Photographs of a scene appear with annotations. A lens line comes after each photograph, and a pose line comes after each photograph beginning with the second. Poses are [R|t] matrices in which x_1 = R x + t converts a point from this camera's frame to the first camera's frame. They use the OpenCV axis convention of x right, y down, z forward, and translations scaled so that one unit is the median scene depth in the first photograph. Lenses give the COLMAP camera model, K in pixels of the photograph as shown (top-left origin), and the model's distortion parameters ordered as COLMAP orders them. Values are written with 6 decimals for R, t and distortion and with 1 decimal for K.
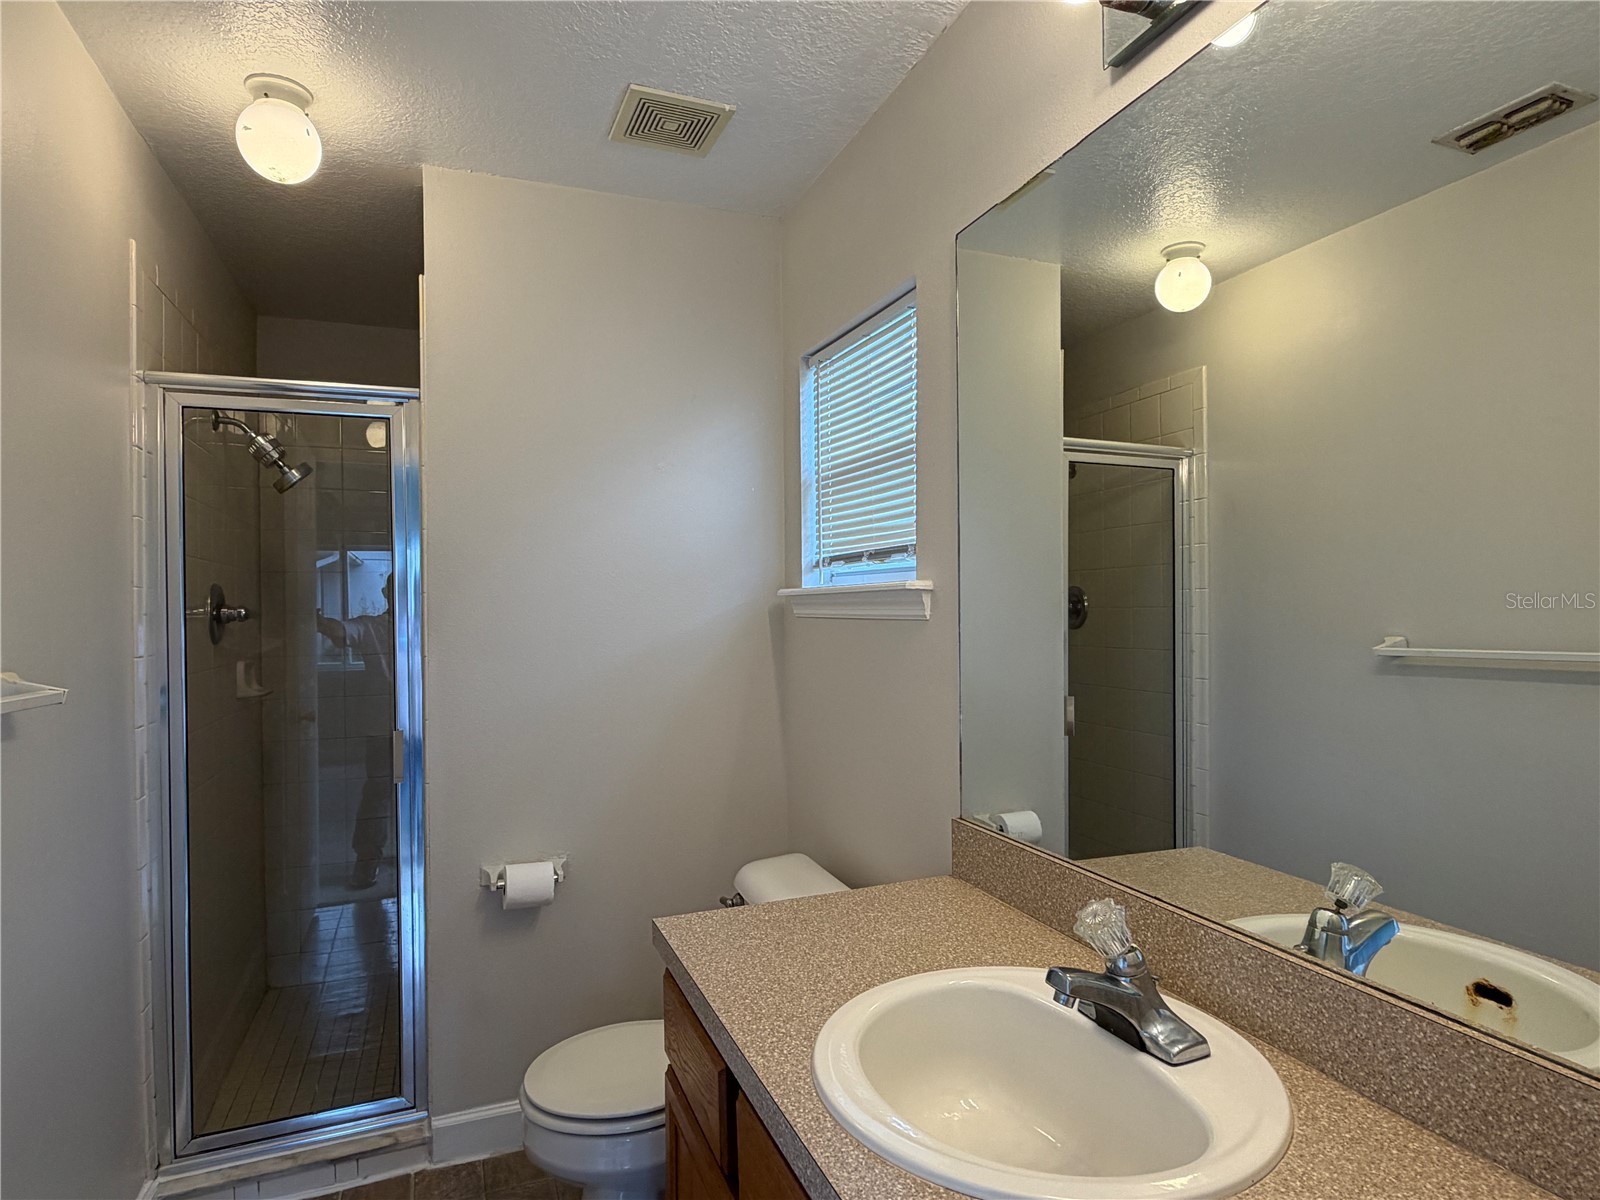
lens RADIAL K [[883.9, 0, 800.0], [0, 883.9, 600.0], [0, 0, 1]] dist [0.001373, -0.001617]
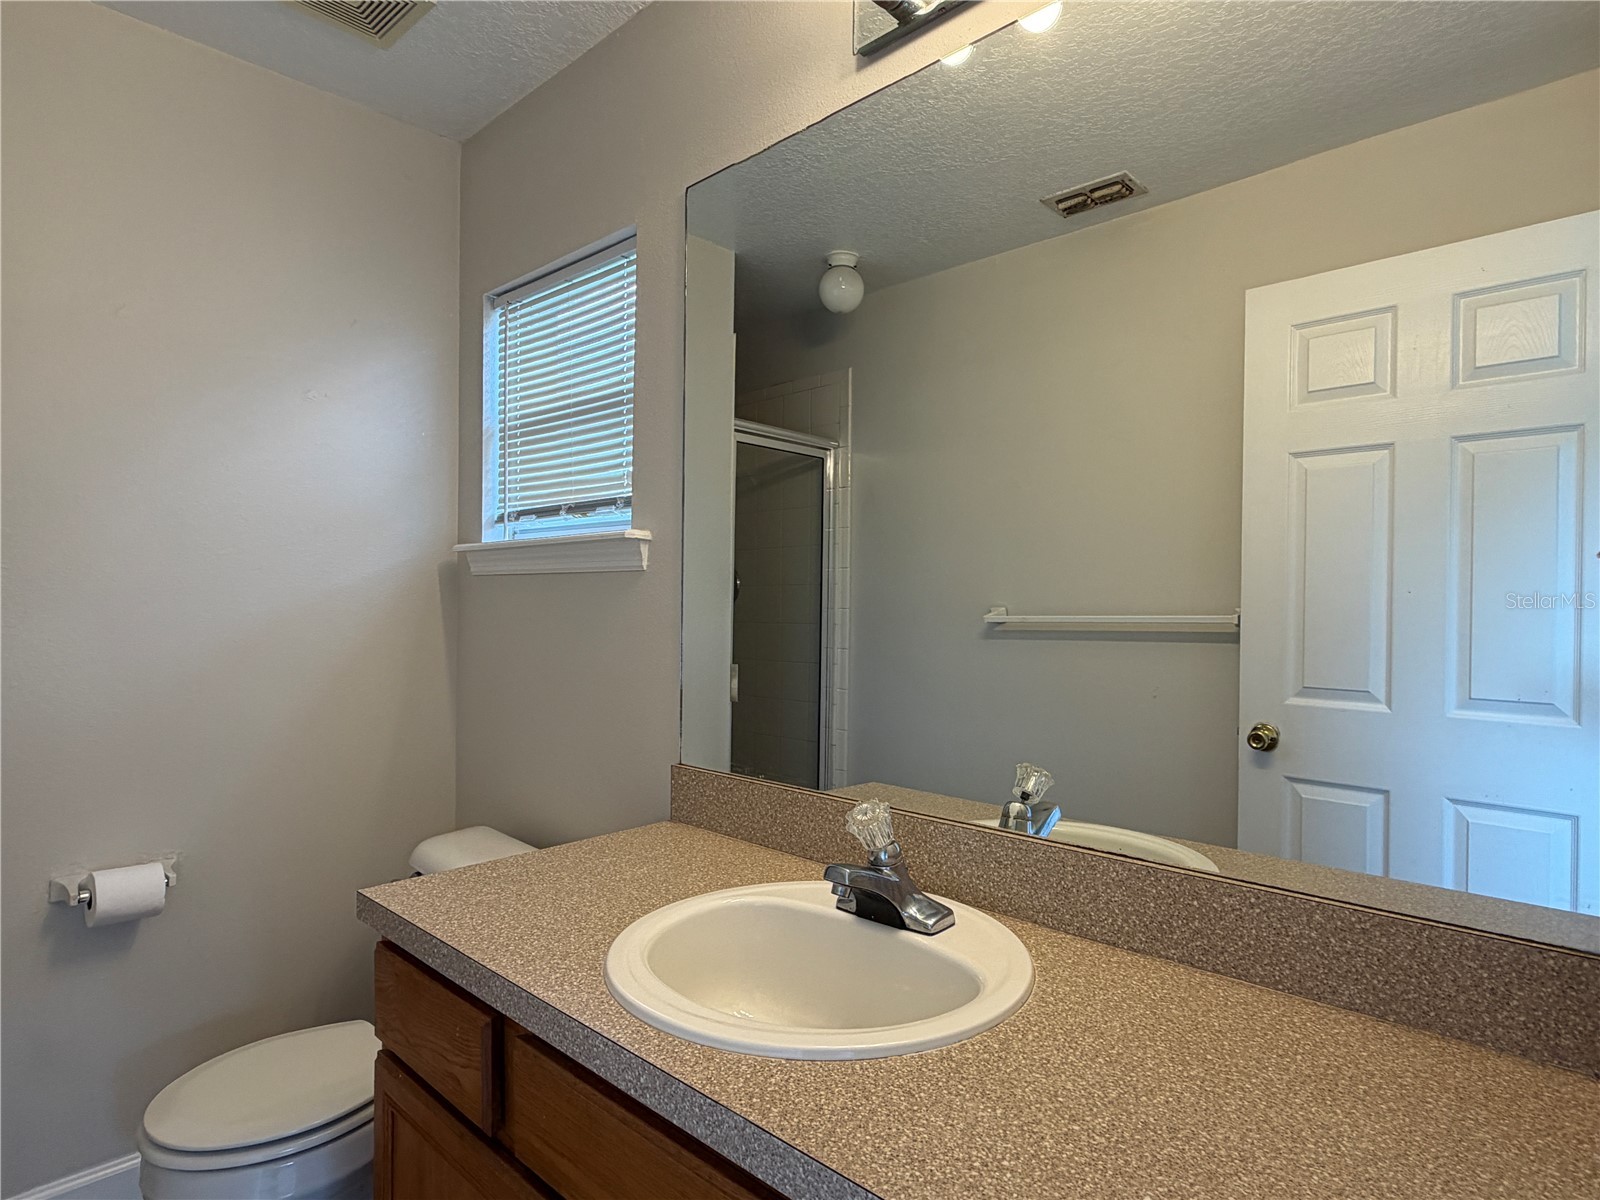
lens RADIAL K [[884.6, 0, 800.0], [0, 884.6, 600.0], [0, 0, 1]] dist [-0.002534, -0.001645]
pose [[0.909249, 0.018081, 0.415860, -0.118469], [-0.021225, 0.999770, 0.002937, 0.052783], [-0.415711, -0.011497, 0.909424, 0.021449]]
